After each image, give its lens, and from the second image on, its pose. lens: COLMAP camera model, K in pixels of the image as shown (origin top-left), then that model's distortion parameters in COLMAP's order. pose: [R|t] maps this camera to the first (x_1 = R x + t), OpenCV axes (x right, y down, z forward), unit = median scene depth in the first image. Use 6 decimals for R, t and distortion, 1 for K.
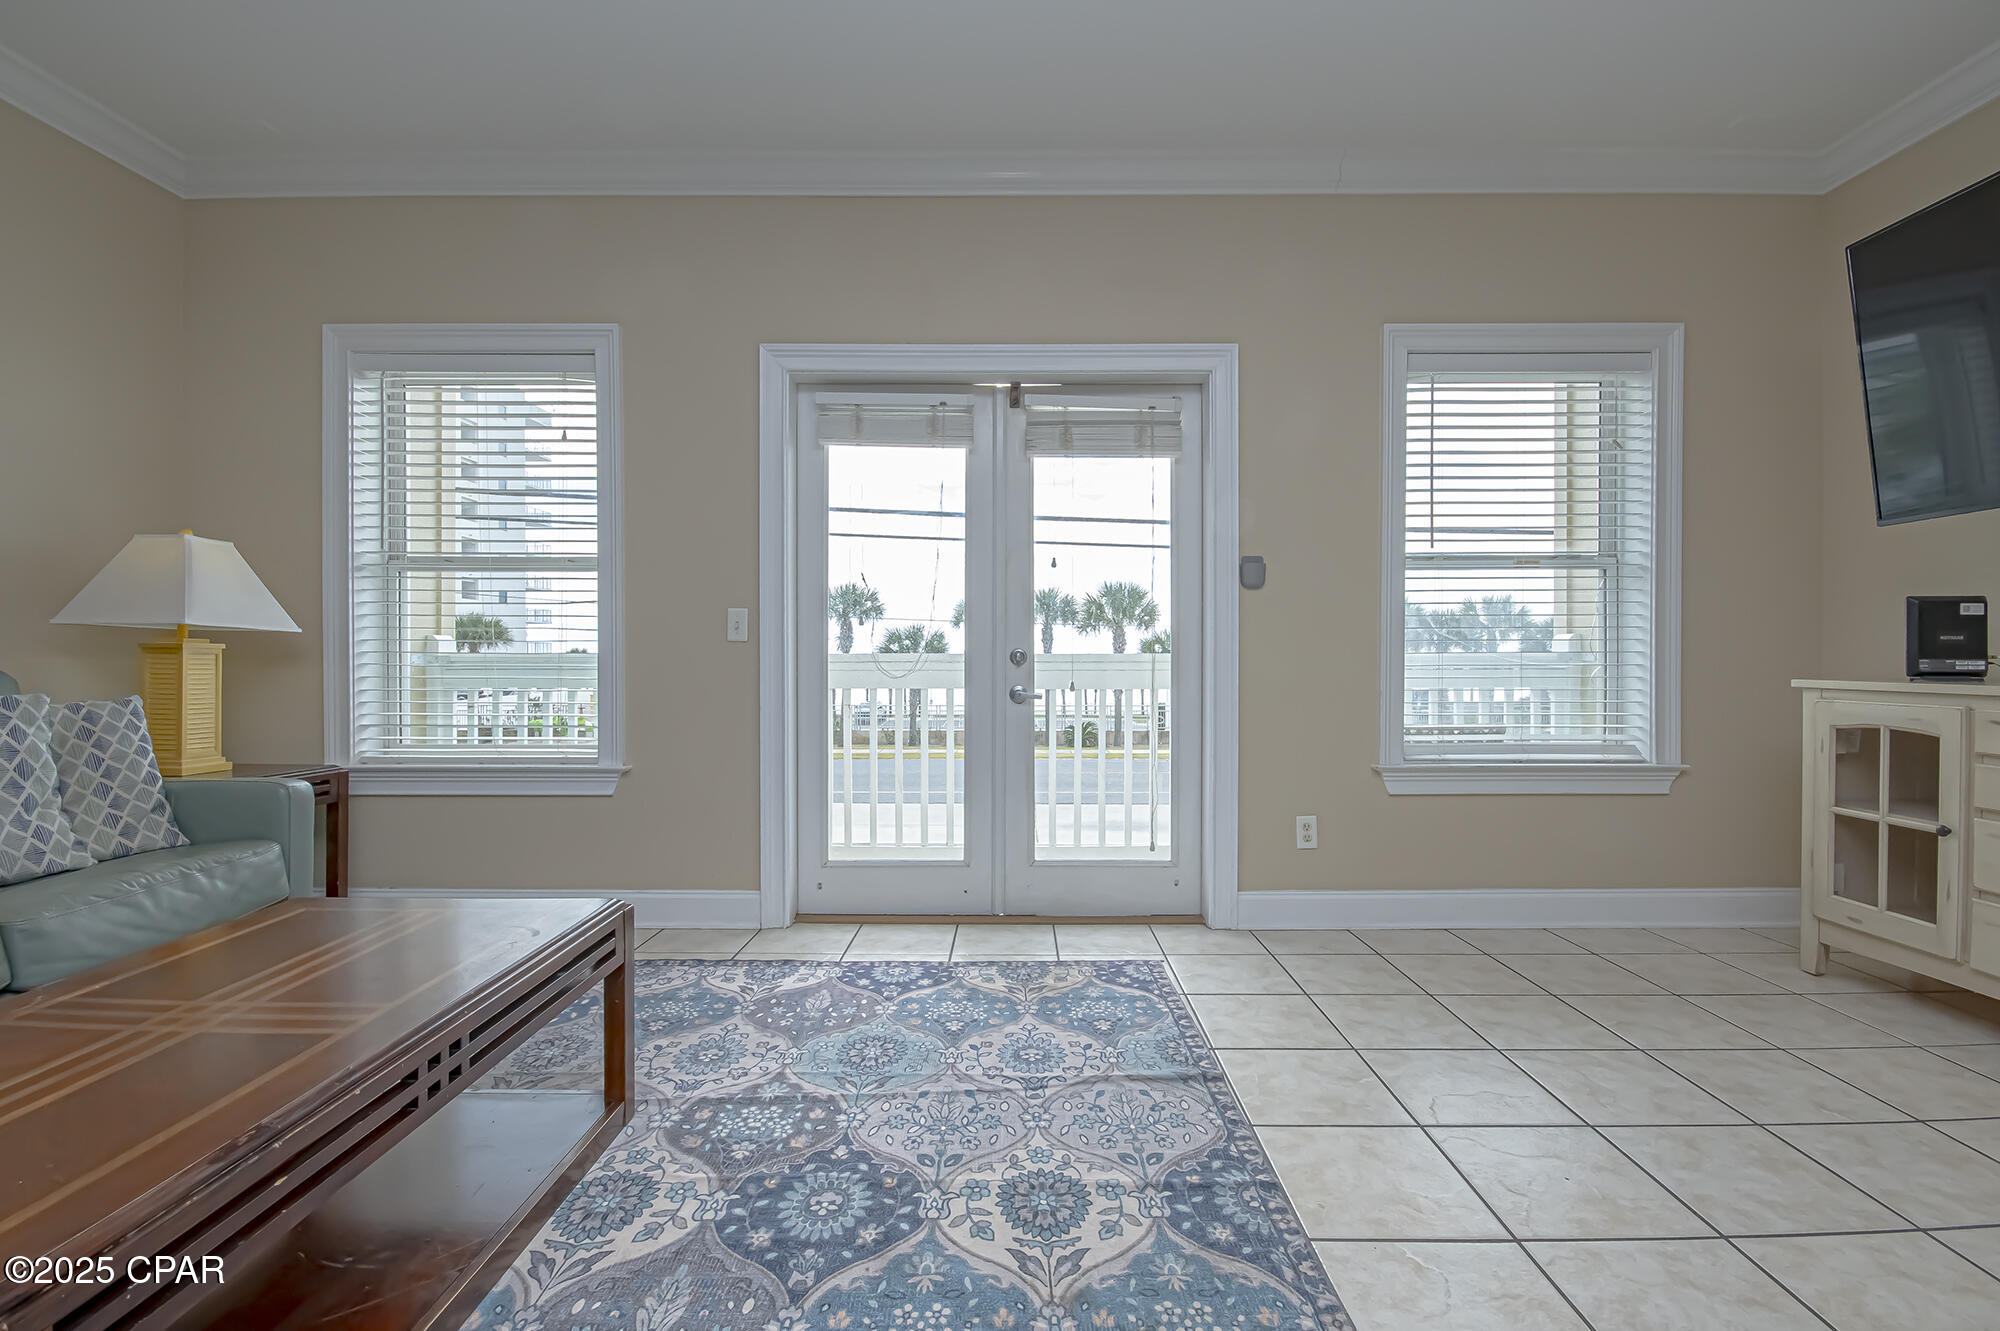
lens RADIAL K [[873.4, 0, 1011.2], [0, 873.4, 662.9], [0, 0, 1]] dist [0.008914, -0.013204]
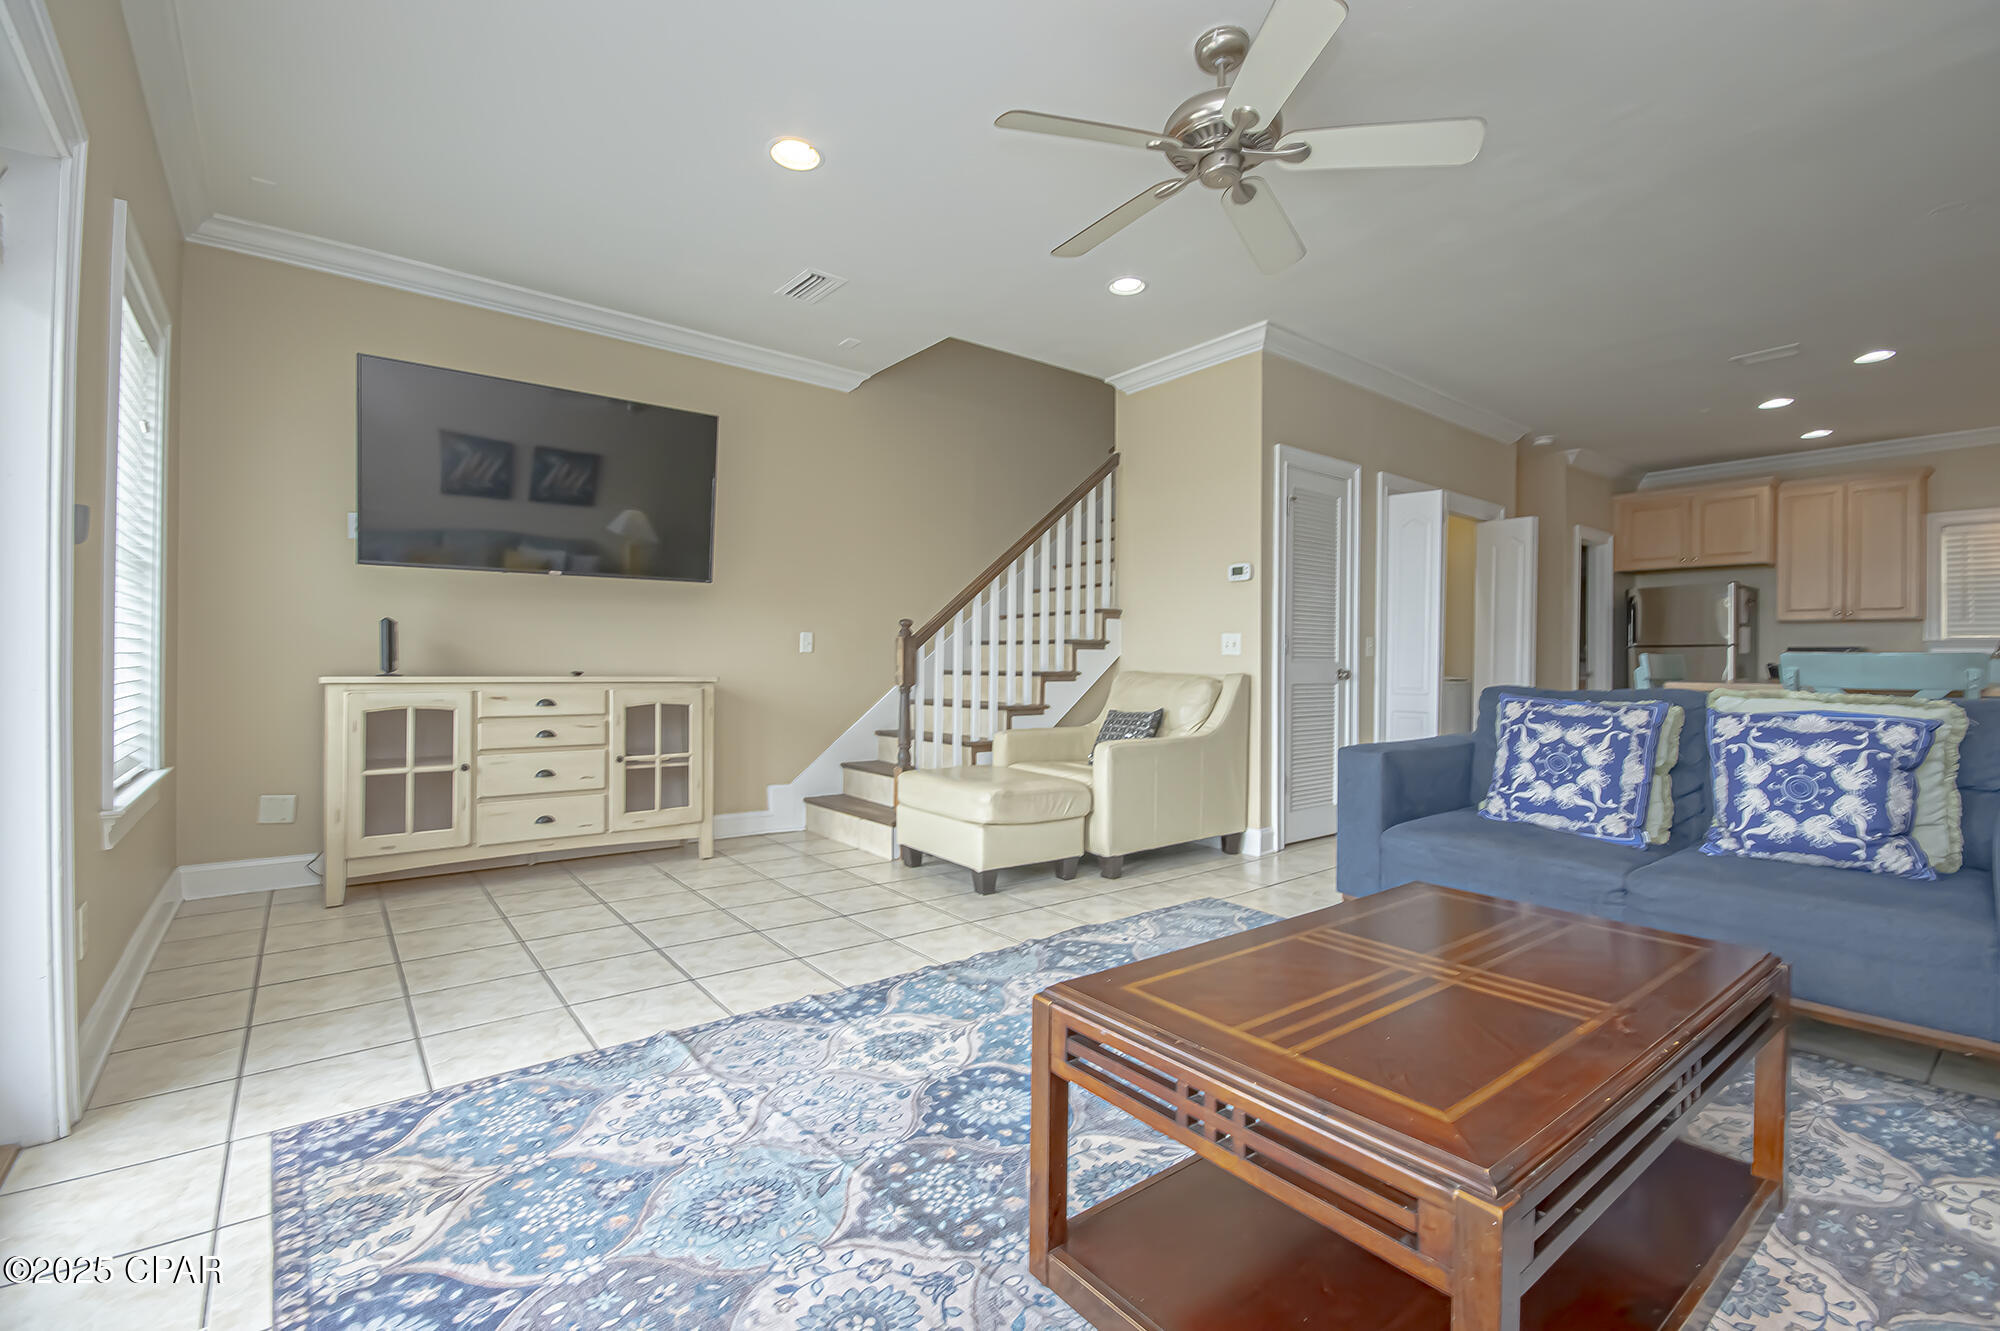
lens RADIAL K [[873.4, 0, 1008.4], [0, 873.4, 657.0], [0, 0, 1]] dist [0.008914, -0.013204]
pose [[-0.623377, -0.001047, 0.781921, -0.829246], [-0.004896, 0.999985, -0.002564, -0.013630], [-0.781906, -0.005427, -0.623373, 1.219360]]
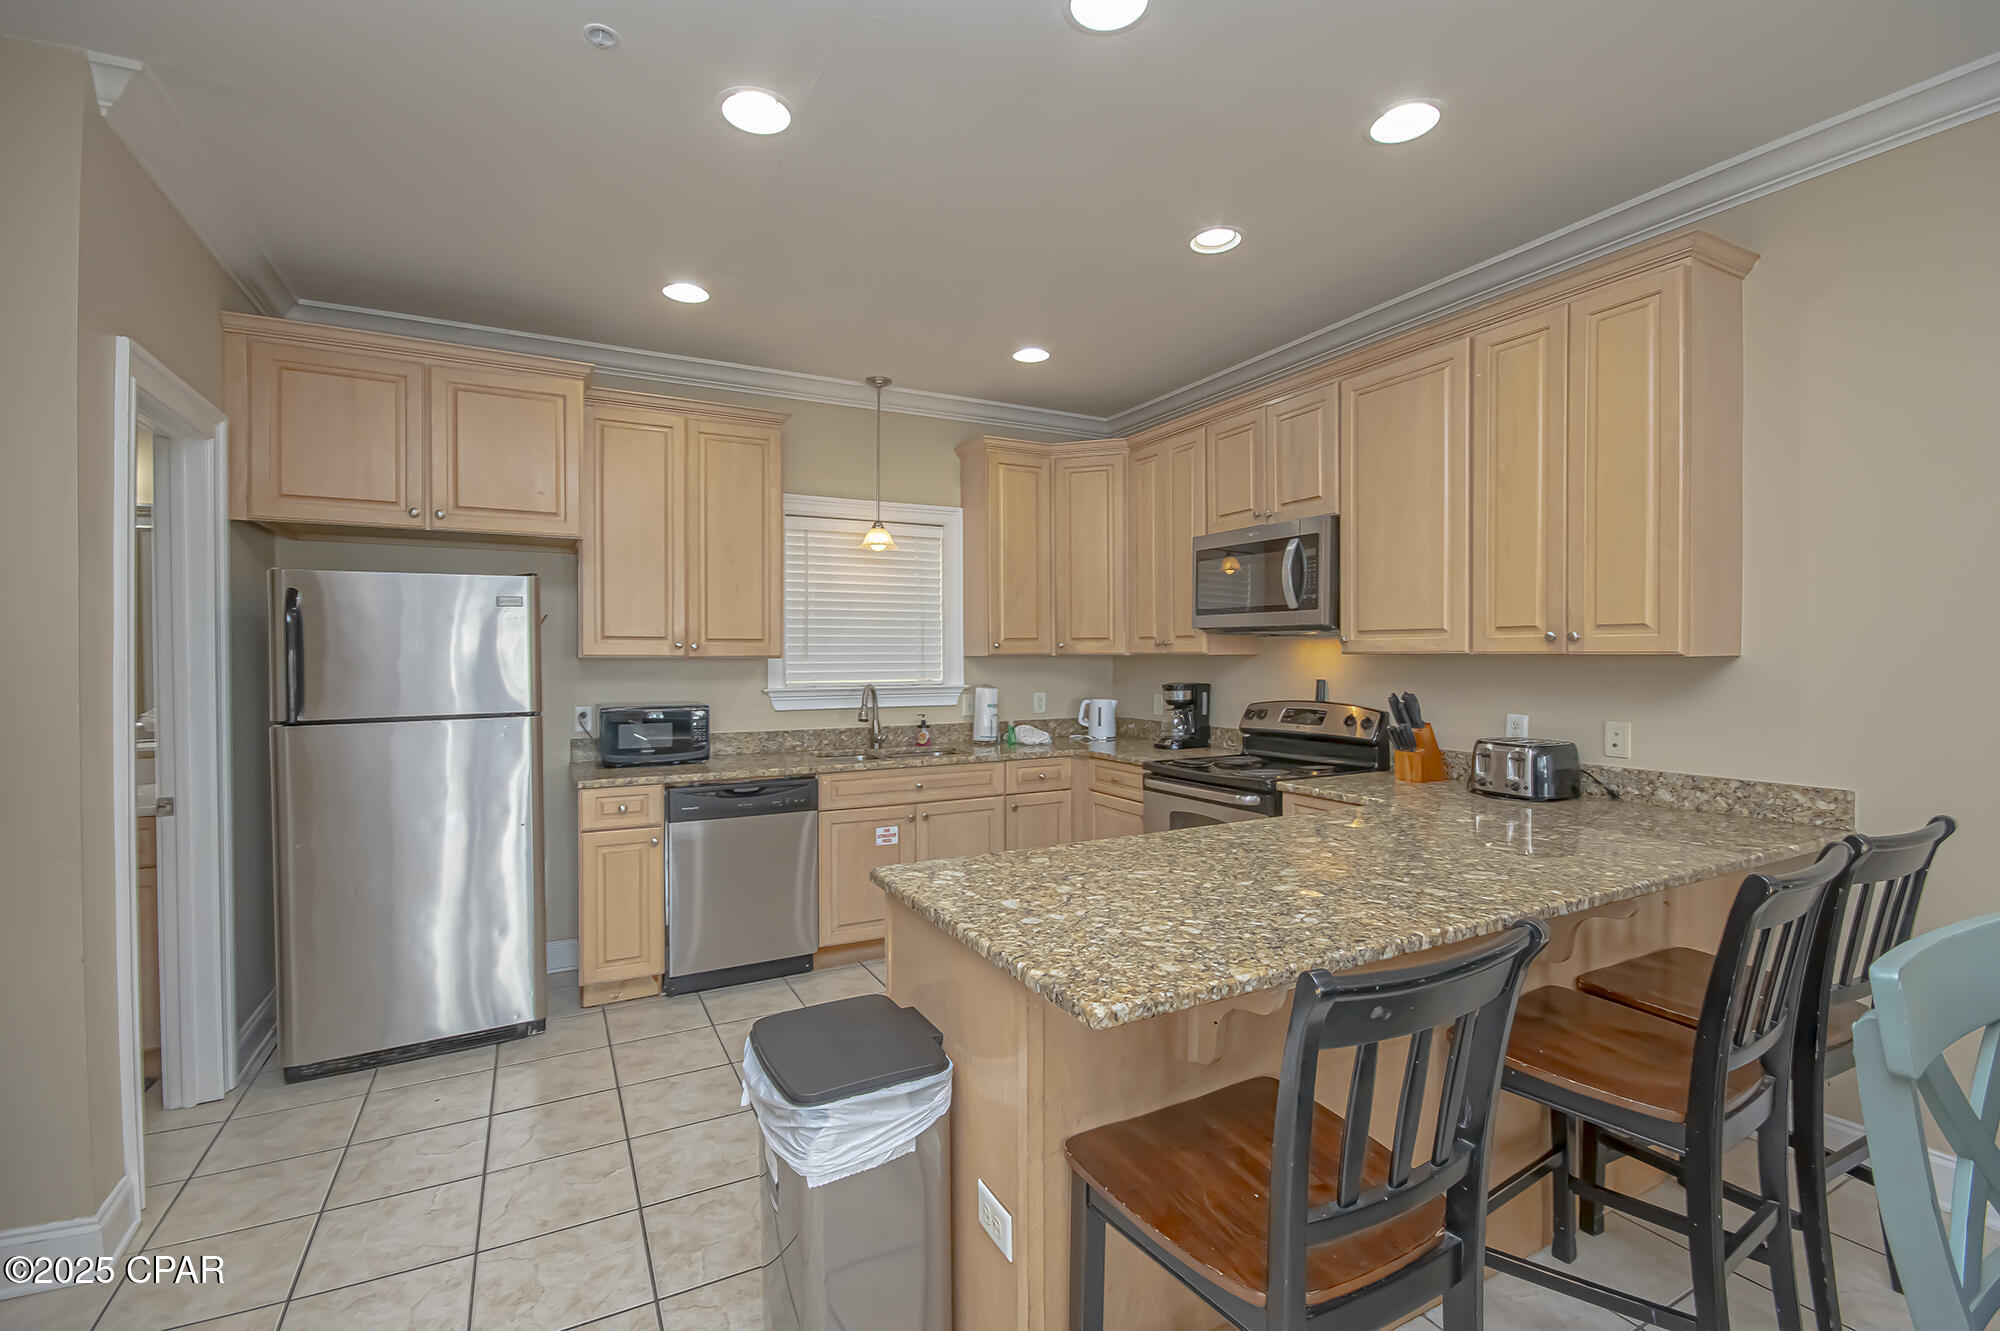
lens RADIAL K [[873.4, 0, 1001.4], [0, 873.4, 658.8], [0, 0, 1]] dist [0.008914, -0.013204]
pose [[-0.886555, -0.000008, -0.462623, -0.021008], [-0.000876, 0.999998, 0.001662, -0.165951], [0.462623, 0.001879, -0.886553, -1.164870]]
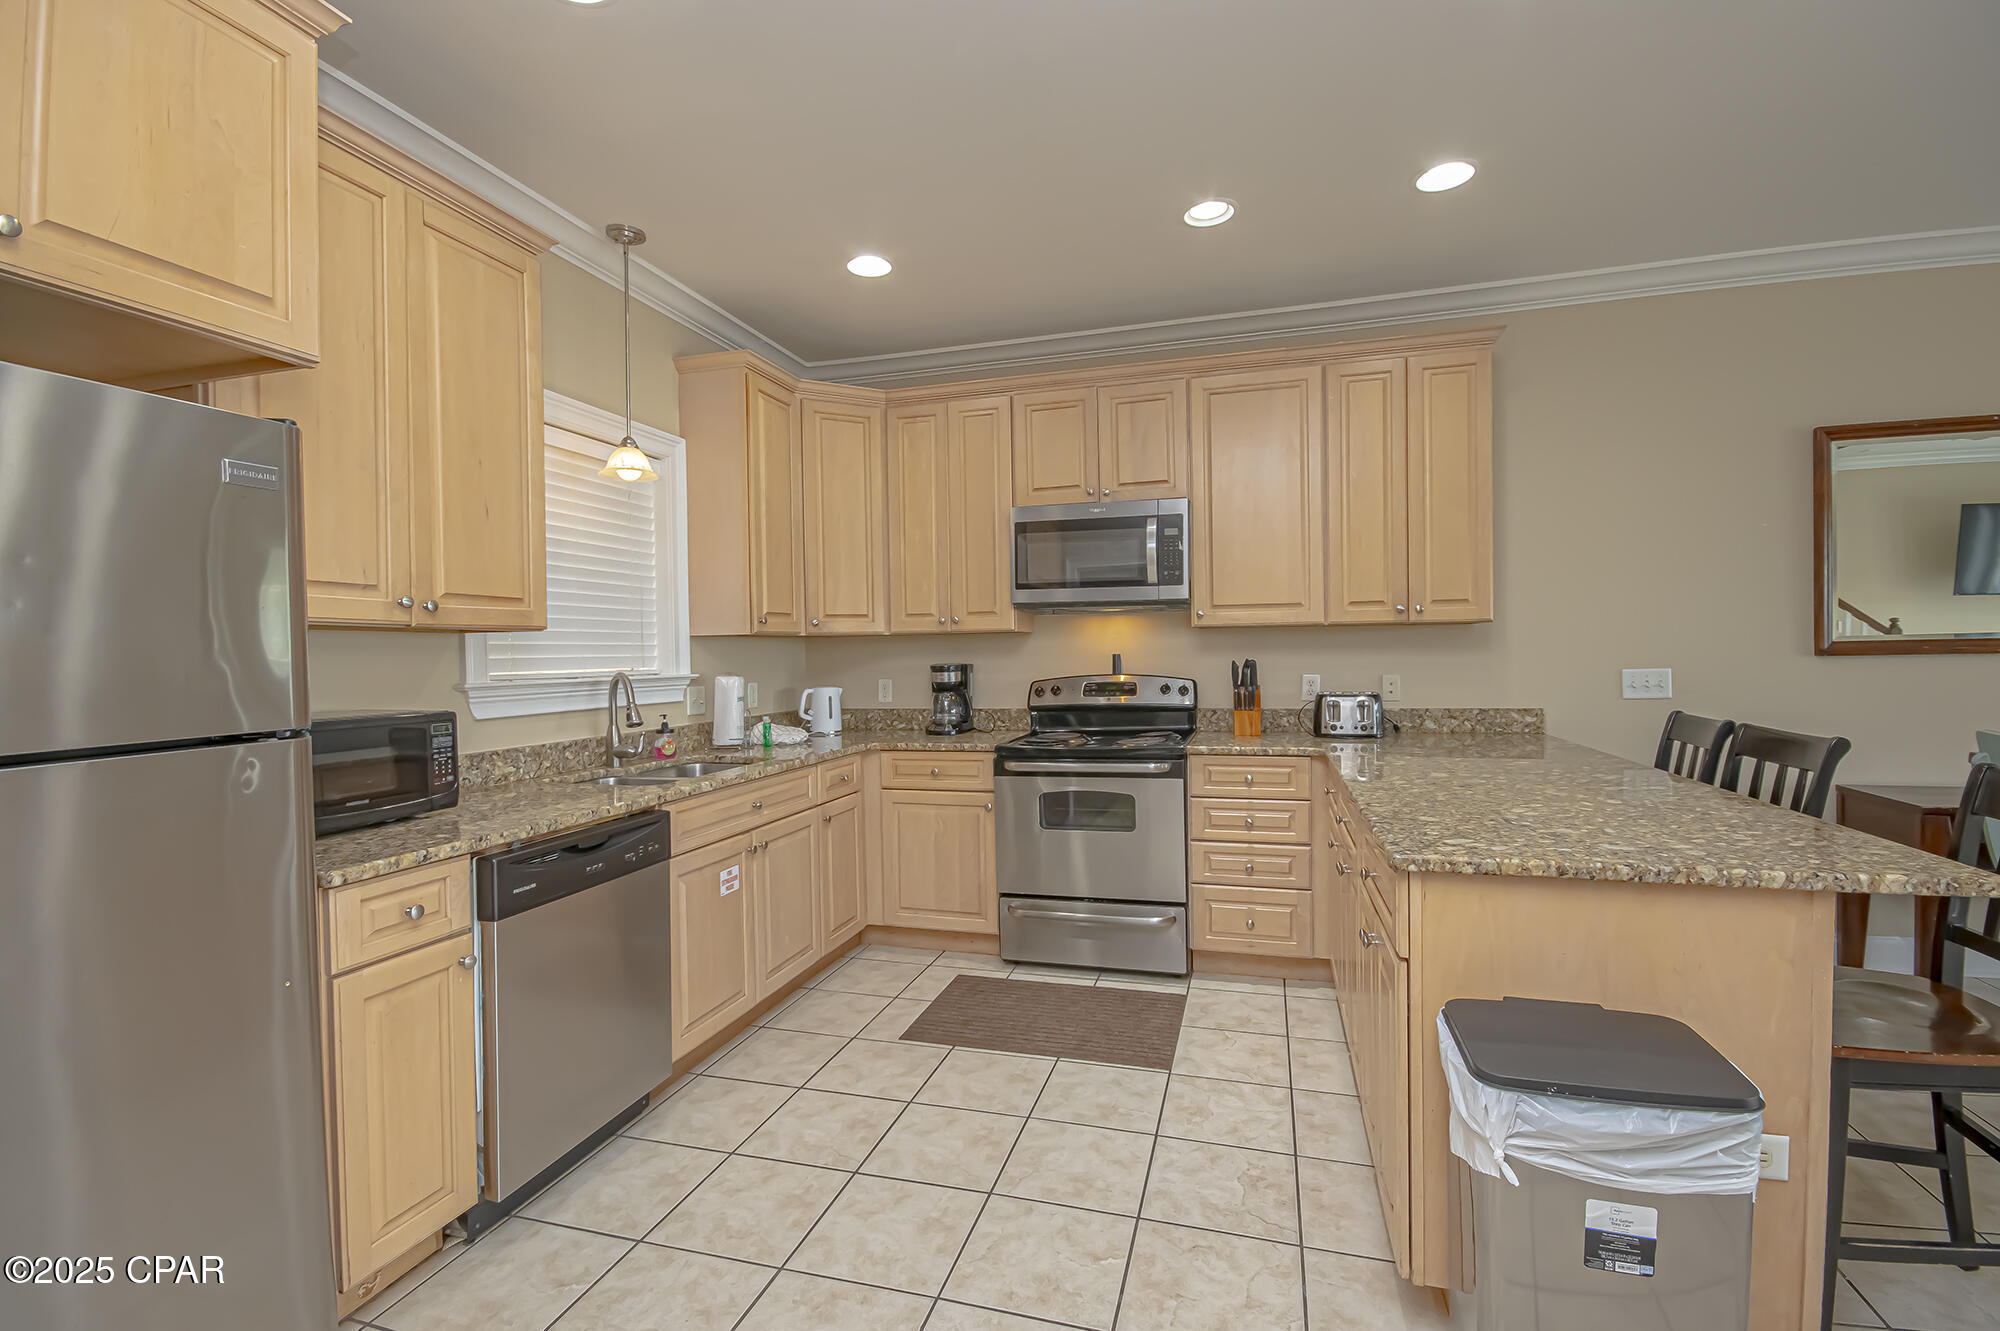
lens RADIAL K [[873.4, 0, 1013.7], [0, 873.4, 656.8], [0, 0, 1]] dist [0.008914, -0.013204]
pose [[-0.285499, 0.004640, -0.958368, 0.455130], [0.015283, 0.999883, 0.000288, -0.120258], [0.958257, -0.014565, -0.285537, -2.092896]]
